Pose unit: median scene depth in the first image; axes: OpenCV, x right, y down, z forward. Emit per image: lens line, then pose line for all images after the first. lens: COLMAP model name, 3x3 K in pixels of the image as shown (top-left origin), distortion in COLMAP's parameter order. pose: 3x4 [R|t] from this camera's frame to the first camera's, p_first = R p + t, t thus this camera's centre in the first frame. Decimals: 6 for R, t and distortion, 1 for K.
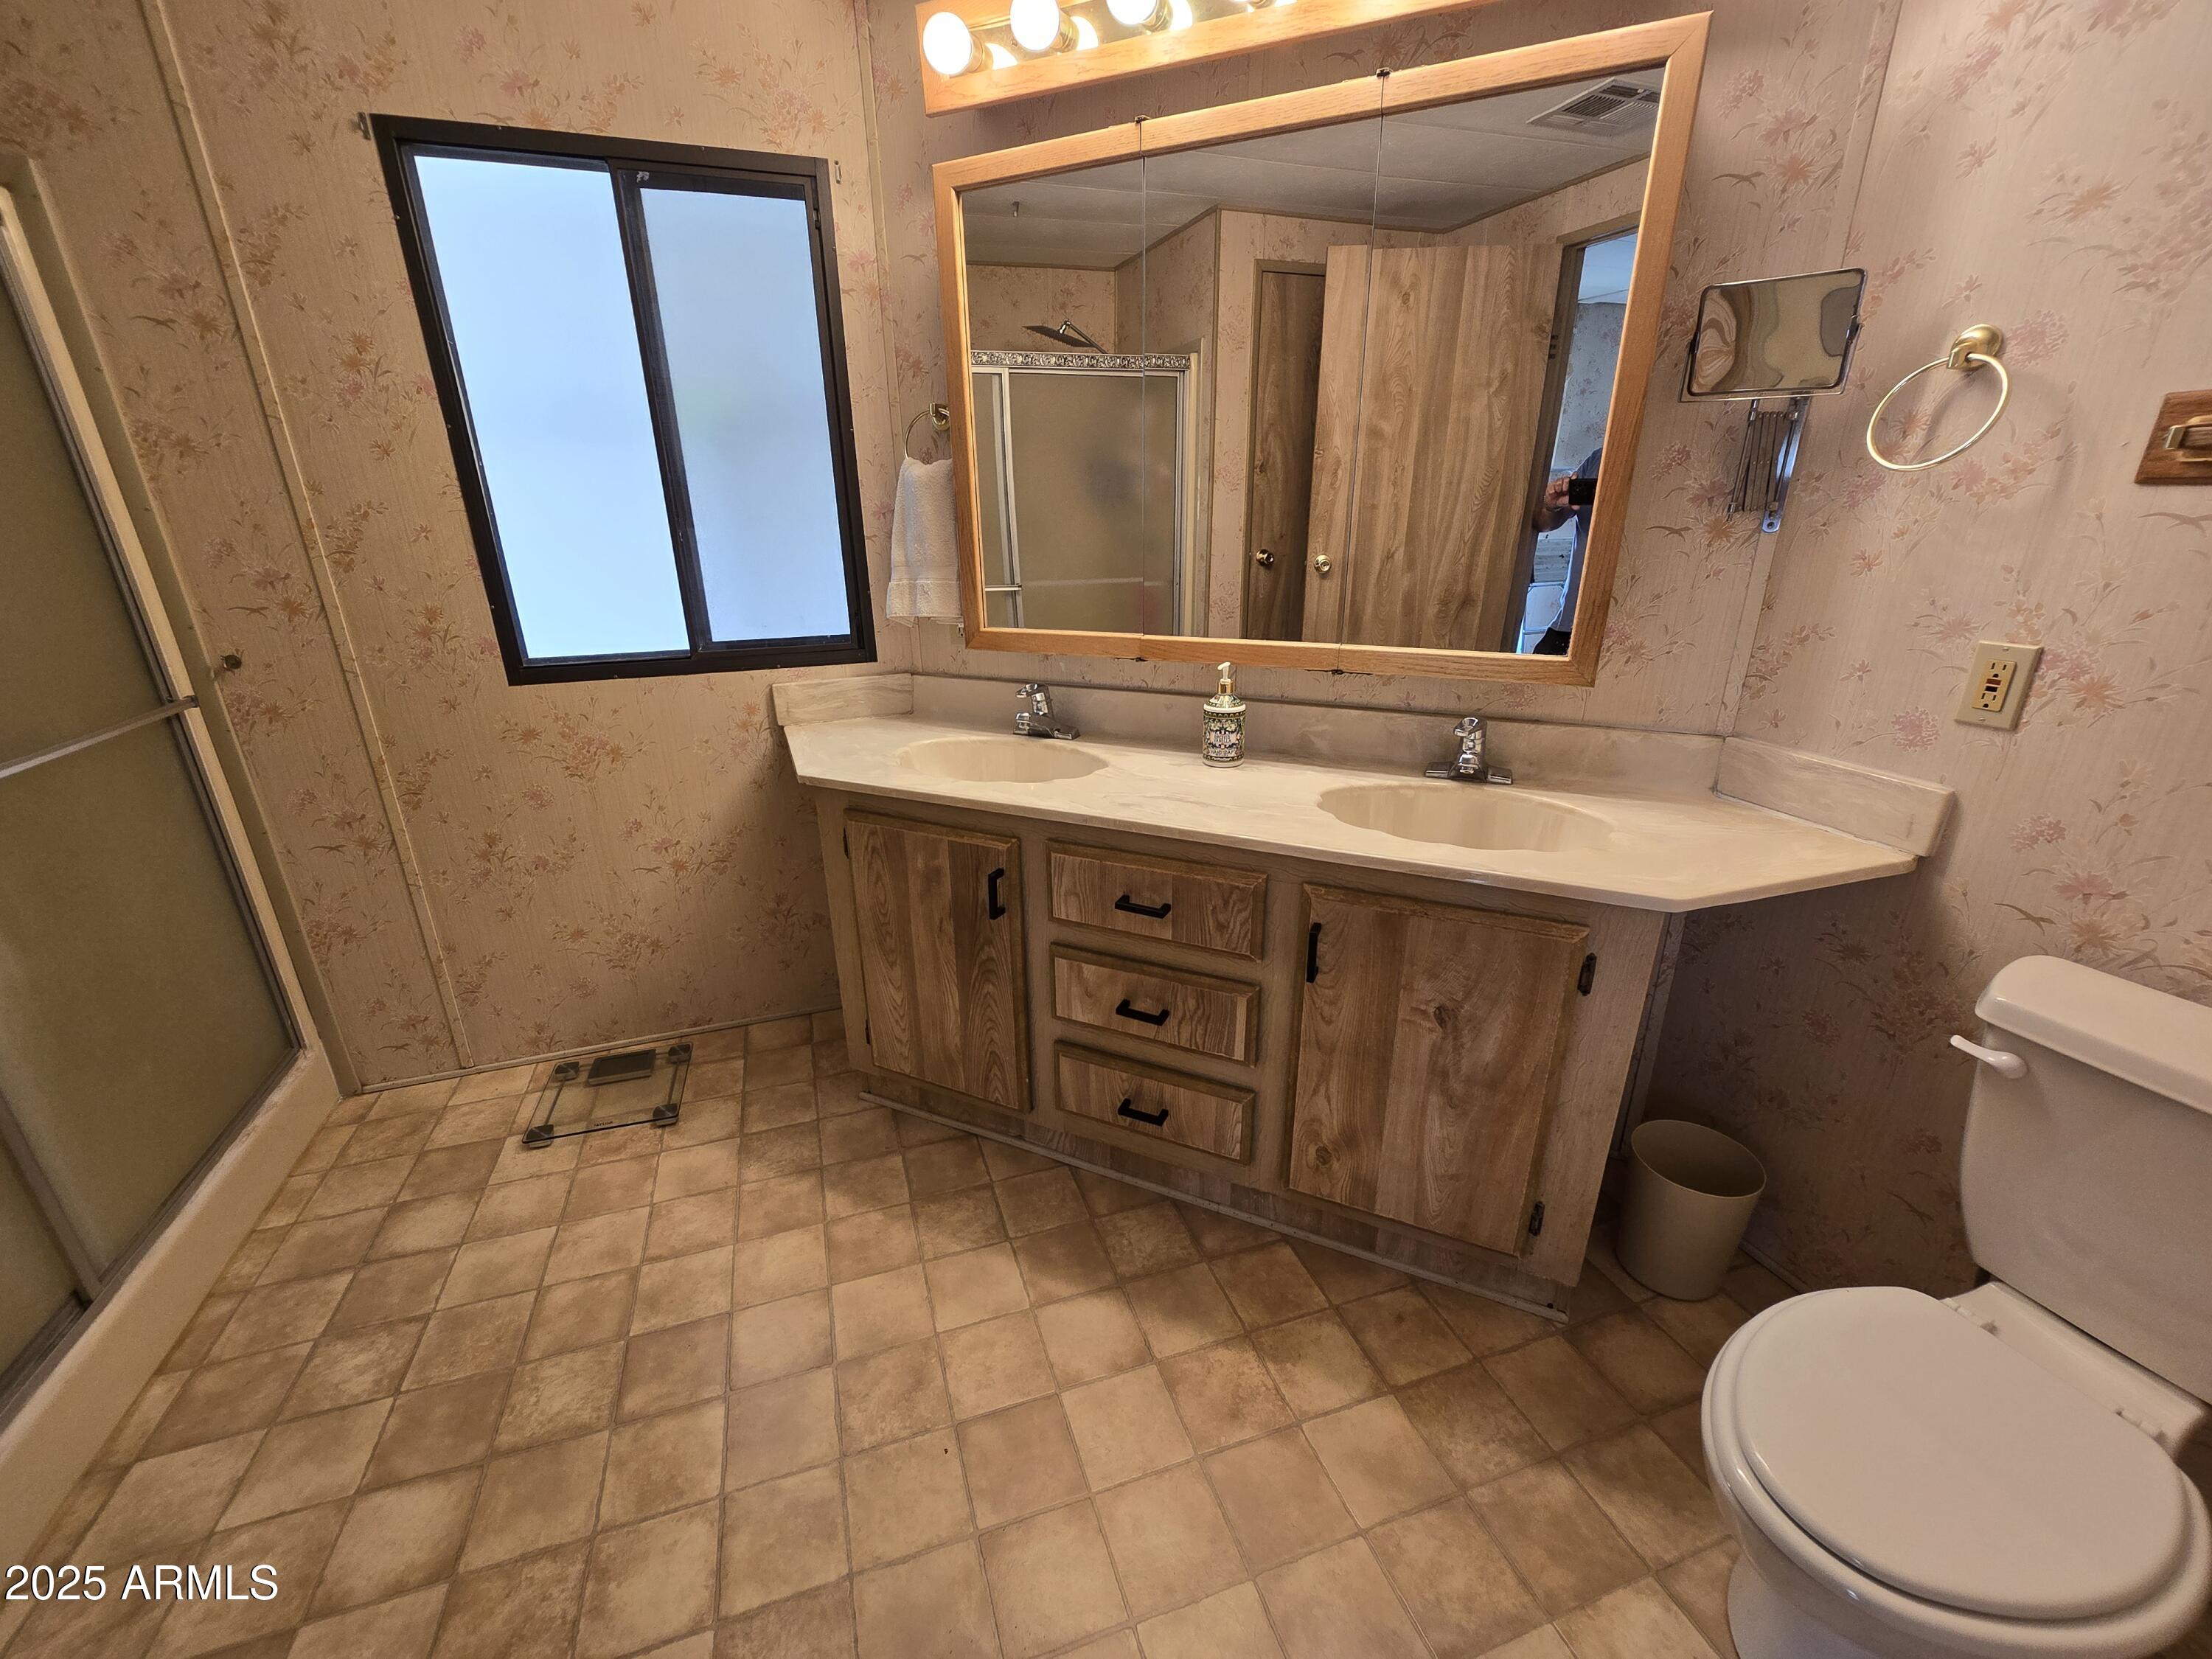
lens RADIAL K [[899.2, 0, 1095.5], [0, 899.2, 833.3], [0, 0, 1]] dist [-0.010832, 0.000417]
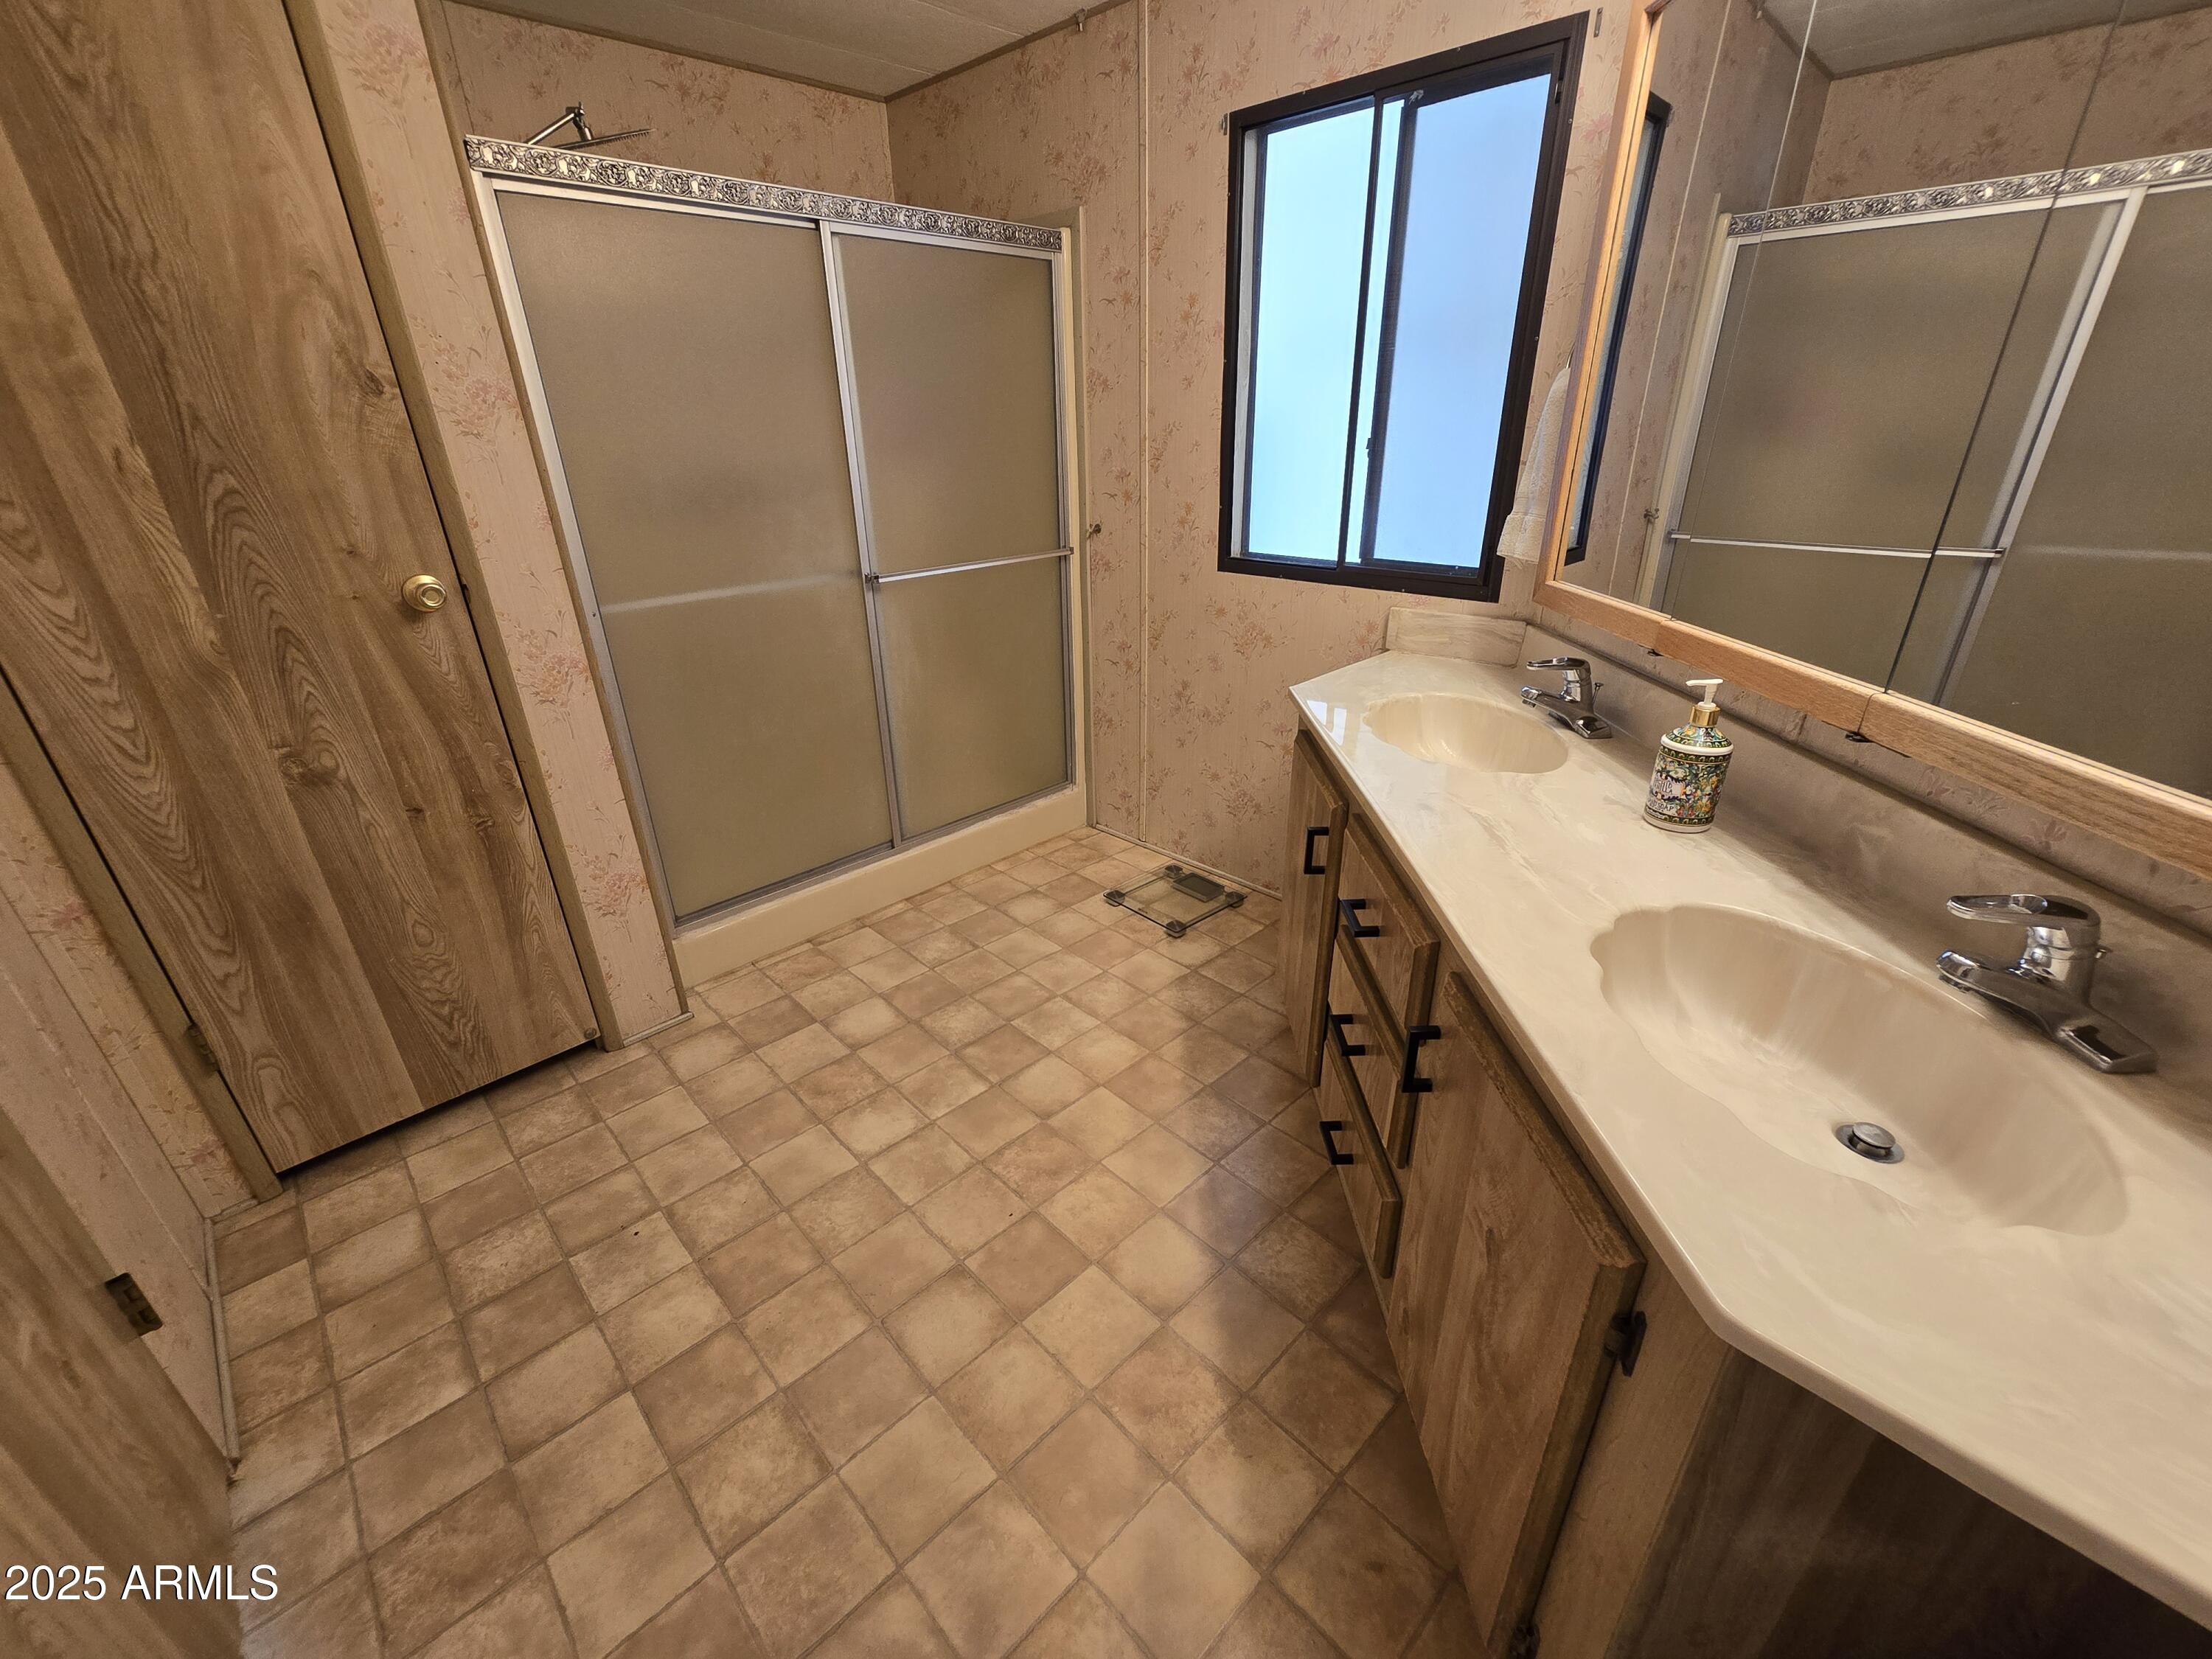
lens RADIAL K [[899.2, 0, 1094.3], [0, 899.2, 833.0], [0, 0, 1]] dist [-0.010832, 0.000417]
pose [[0.426647, 0.374633, -0.823178, 0.535420], [-0.297568, 0.917646, 0.263399, -0.123461], [0.854064, 0.132573, 0.502990, 0.297306]]
